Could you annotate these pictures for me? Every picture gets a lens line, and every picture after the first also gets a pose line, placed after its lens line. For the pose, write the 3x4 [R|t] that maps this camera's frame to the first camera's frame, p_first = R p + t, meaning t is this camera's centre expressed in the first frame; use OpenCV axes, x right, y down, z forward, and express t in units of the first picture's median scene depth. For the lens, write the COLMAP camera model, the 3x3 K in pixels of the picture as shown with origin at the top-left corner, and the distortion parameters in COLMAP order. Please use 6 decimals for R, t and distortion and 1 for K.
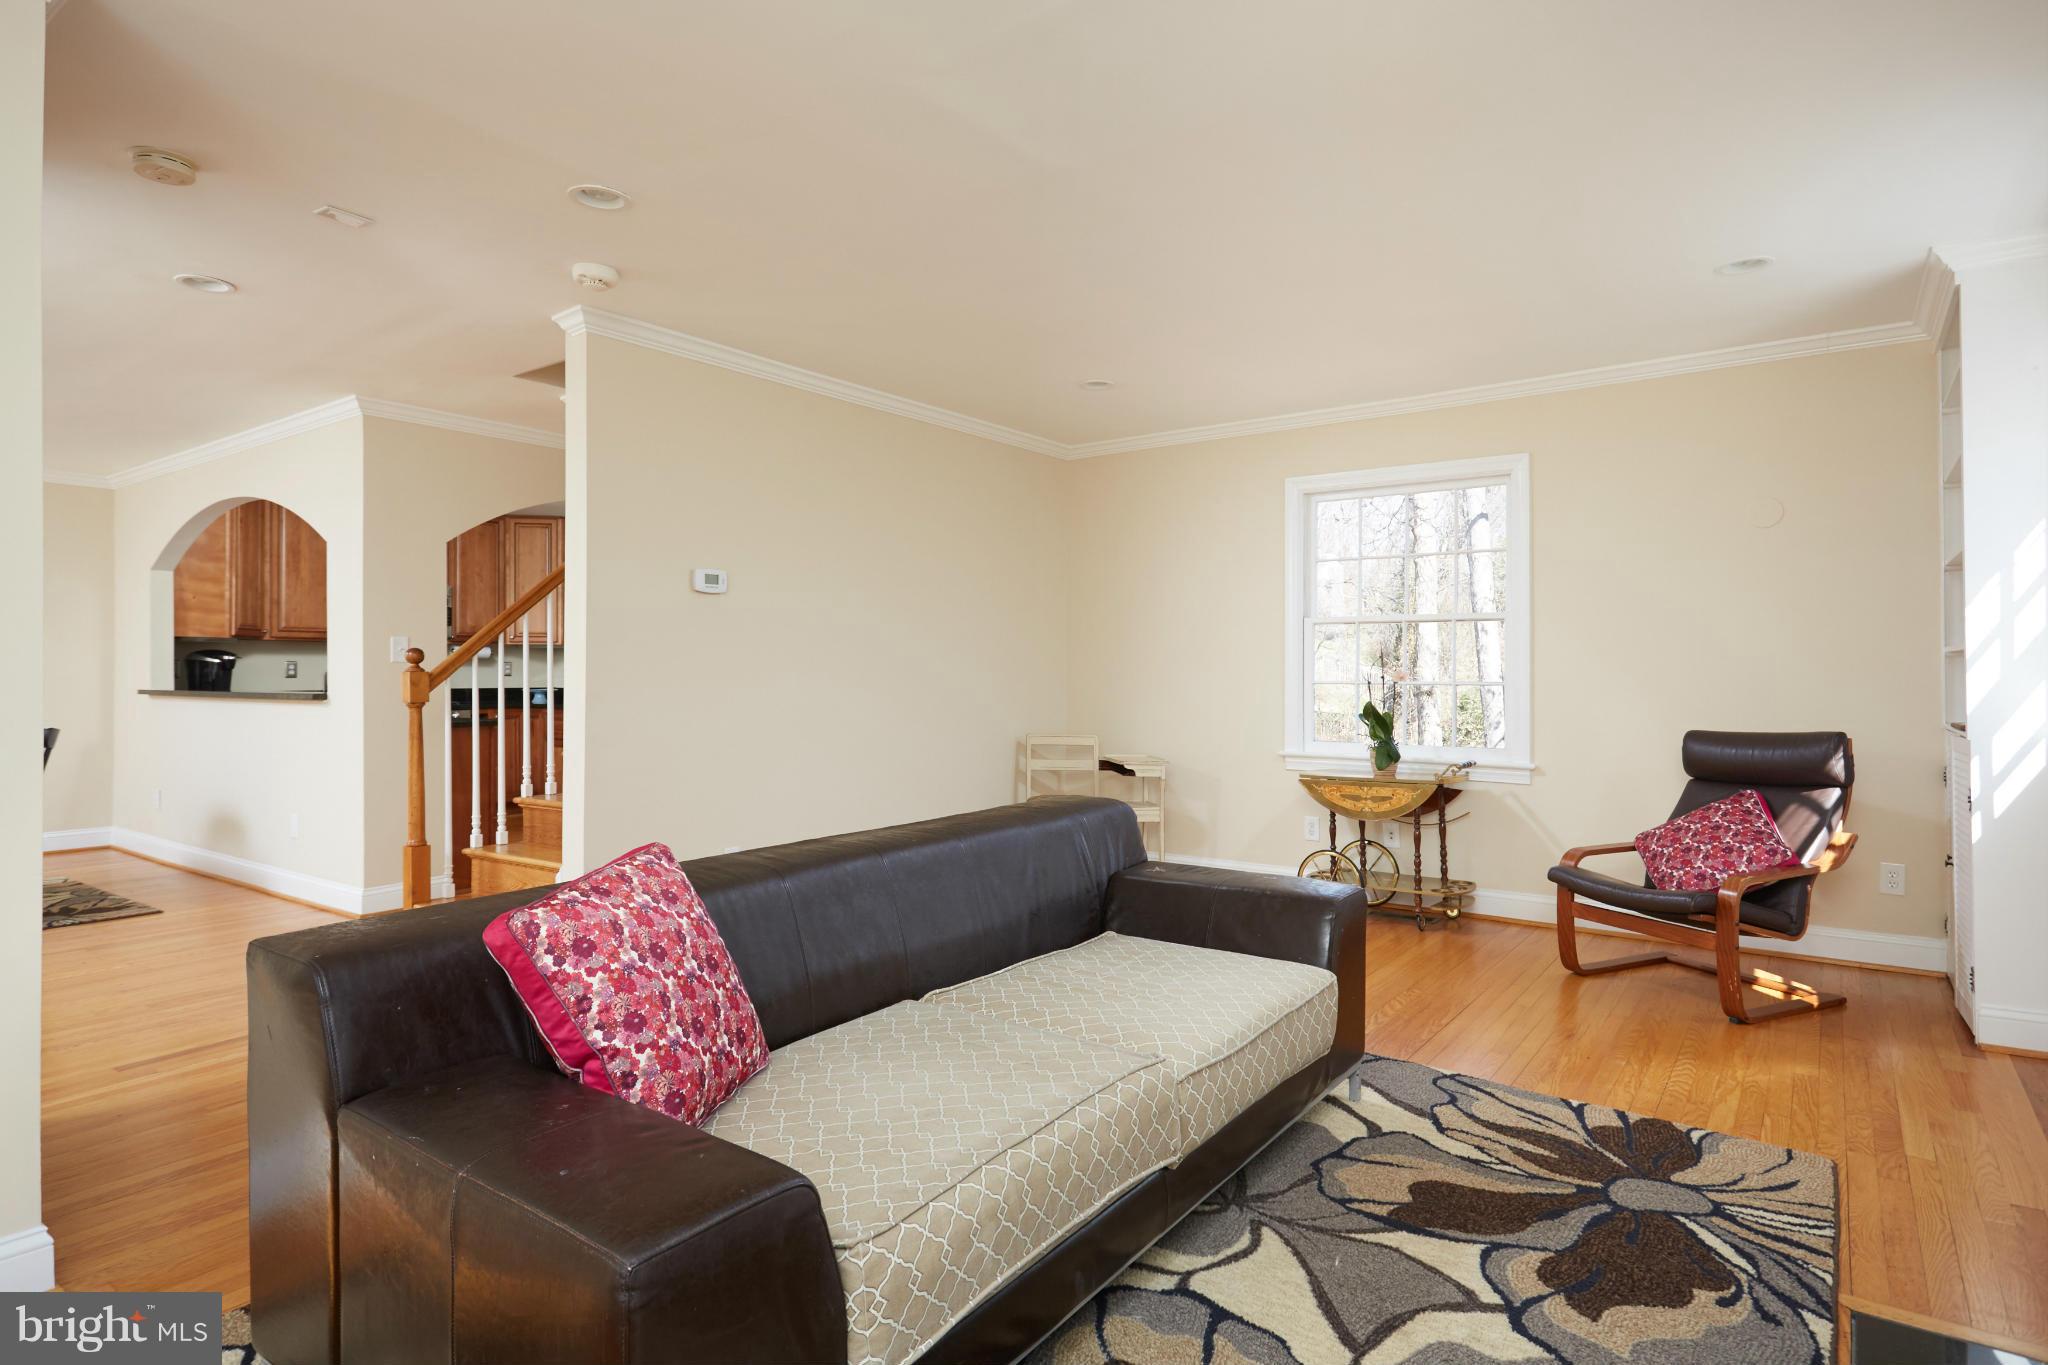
lens RADIAL K [[1096.0, 0, 1026.6], [0, 1096.0, 668.7], [0, 0, 1]] dist [0.016651, -0.001765]
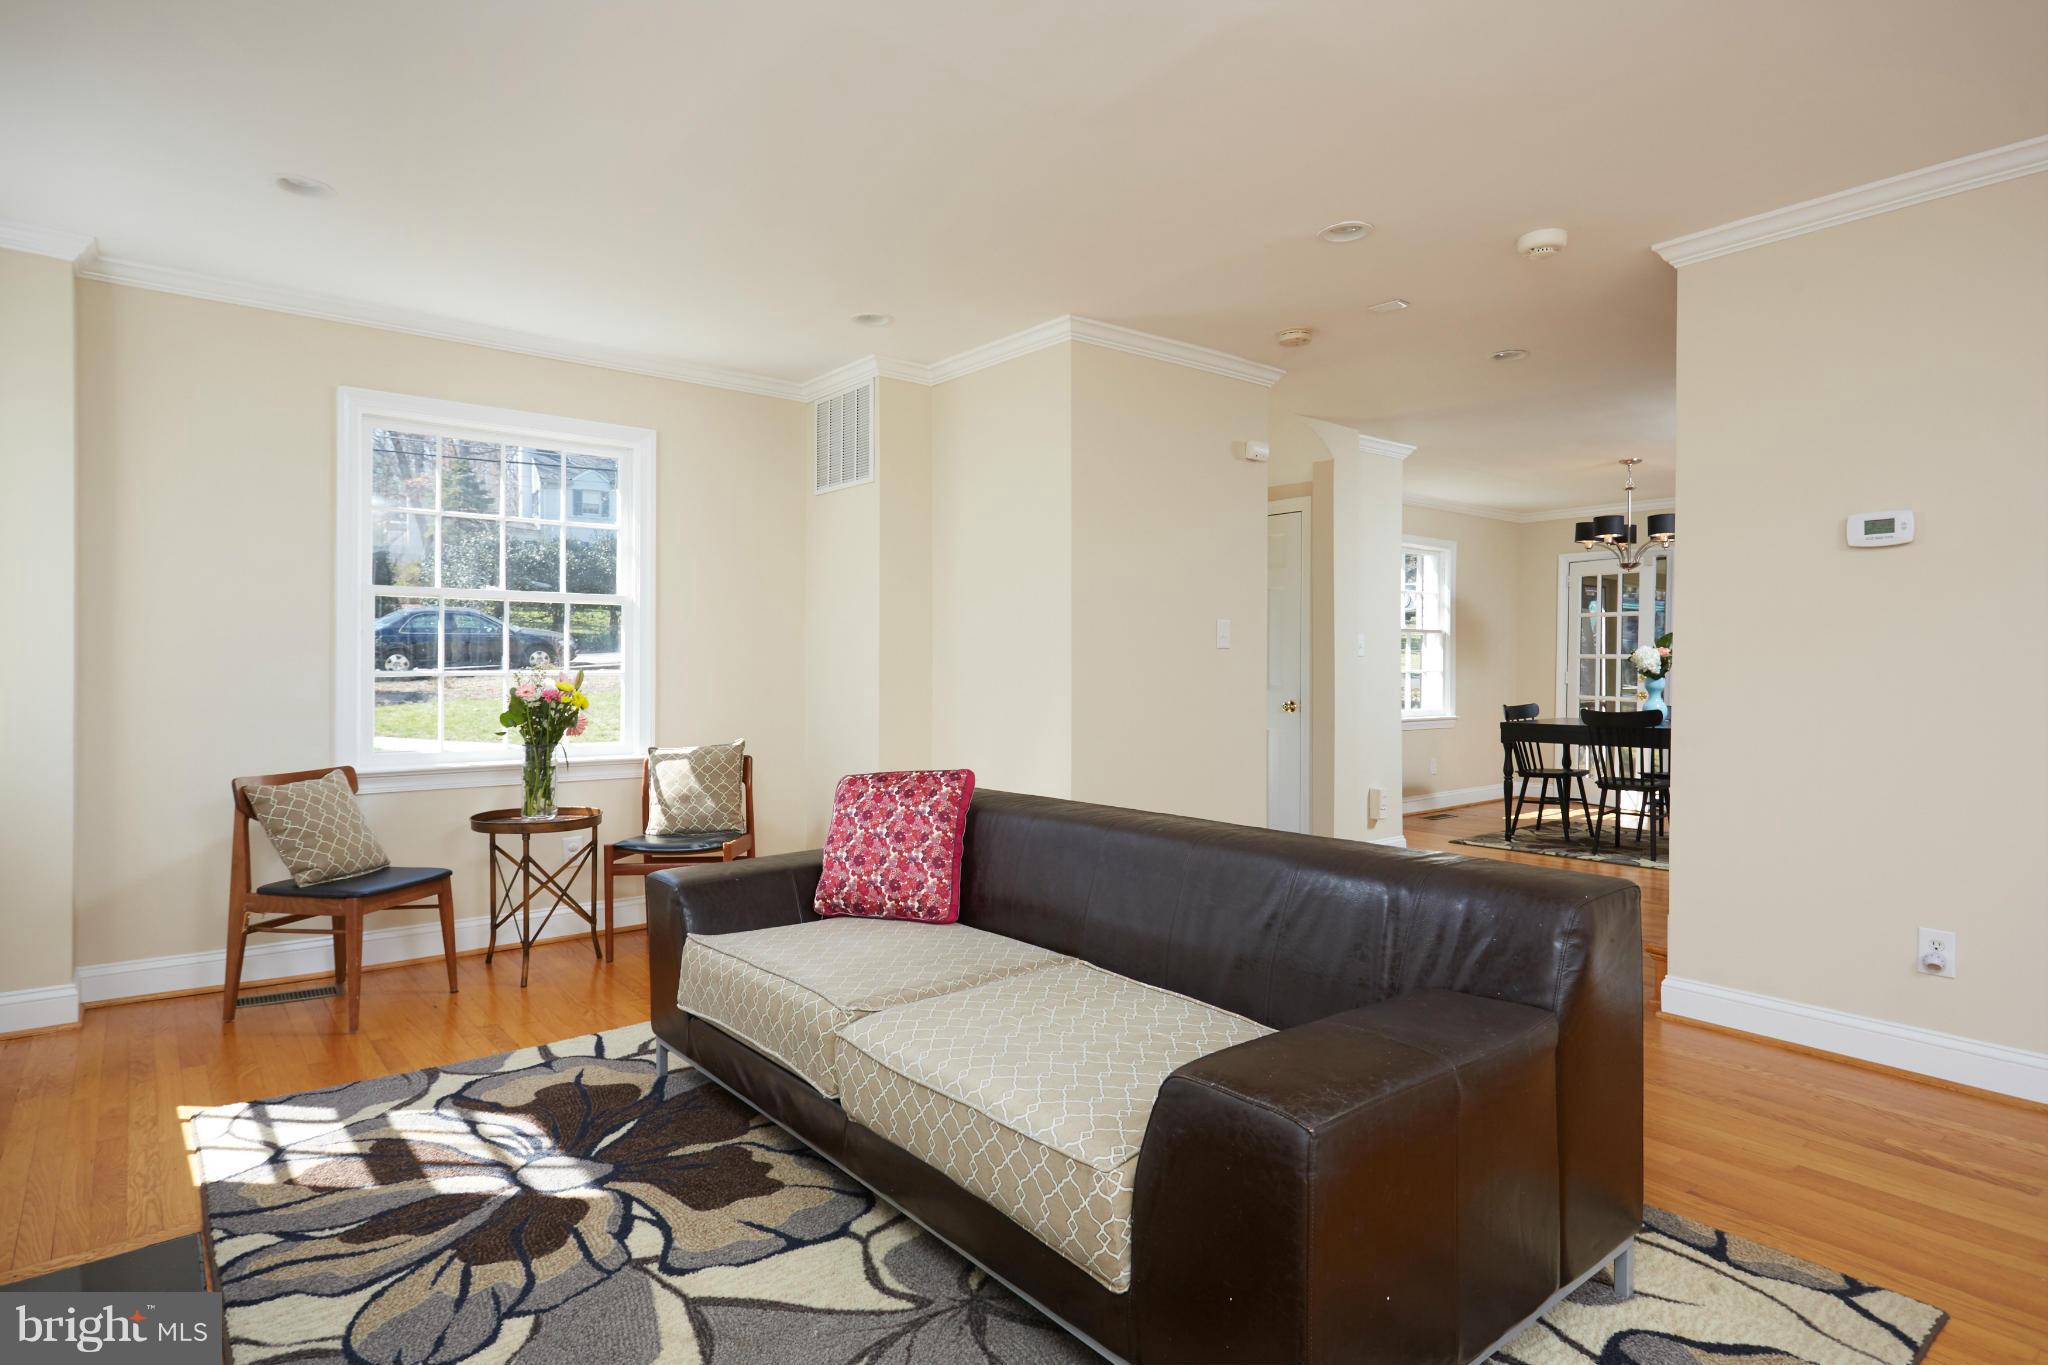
lens RADIAL K [[1096.0, 0, 1026.6], [0, 1096.0, 668.7], [0, 0, 1]] dist [0.016651, -0.001765]
pose [[-0.259057, -0.000342, -0.965862, 1.071138], [0.003090, 0.999995, -0.001183, 0.013371], [0.965857, -0.003291, -0.259055, 1.373236]]
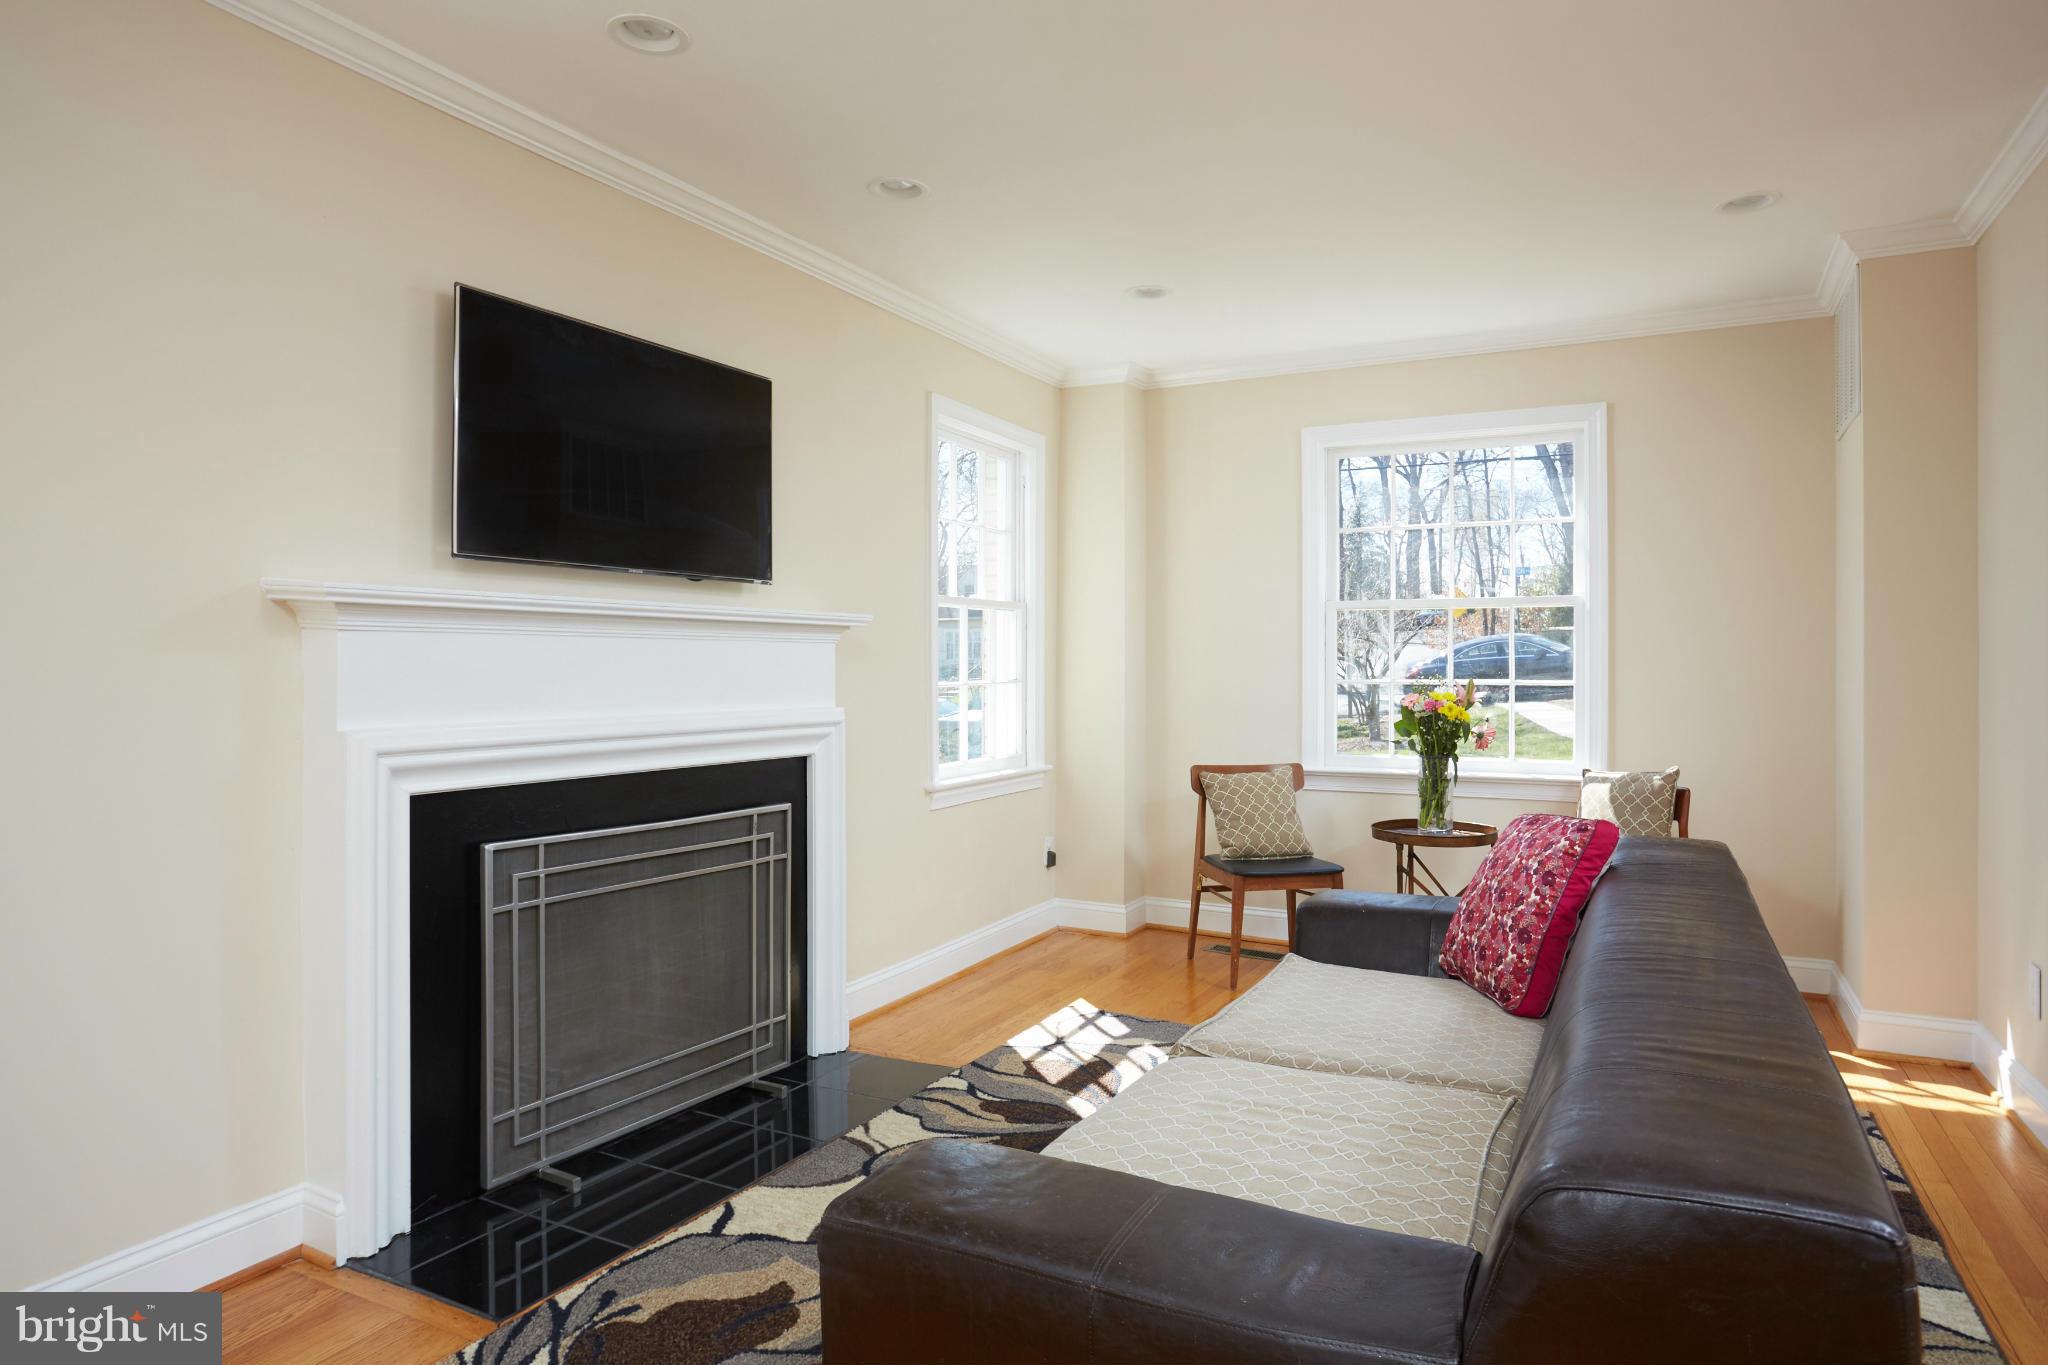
lens RADIAL K [[1193.6, 0, 1024.0], [0, 1193.6, 682.5], [0, 0, 1]] dist [-0.002965, -0.000599]
pose [[-0.990309, 0.002229, -0.138864, 0.402170], [0.001732, 0.999992, 0.003698, 0.007305], [0.138871, 0.003422, -0.990305, 1.972950]]
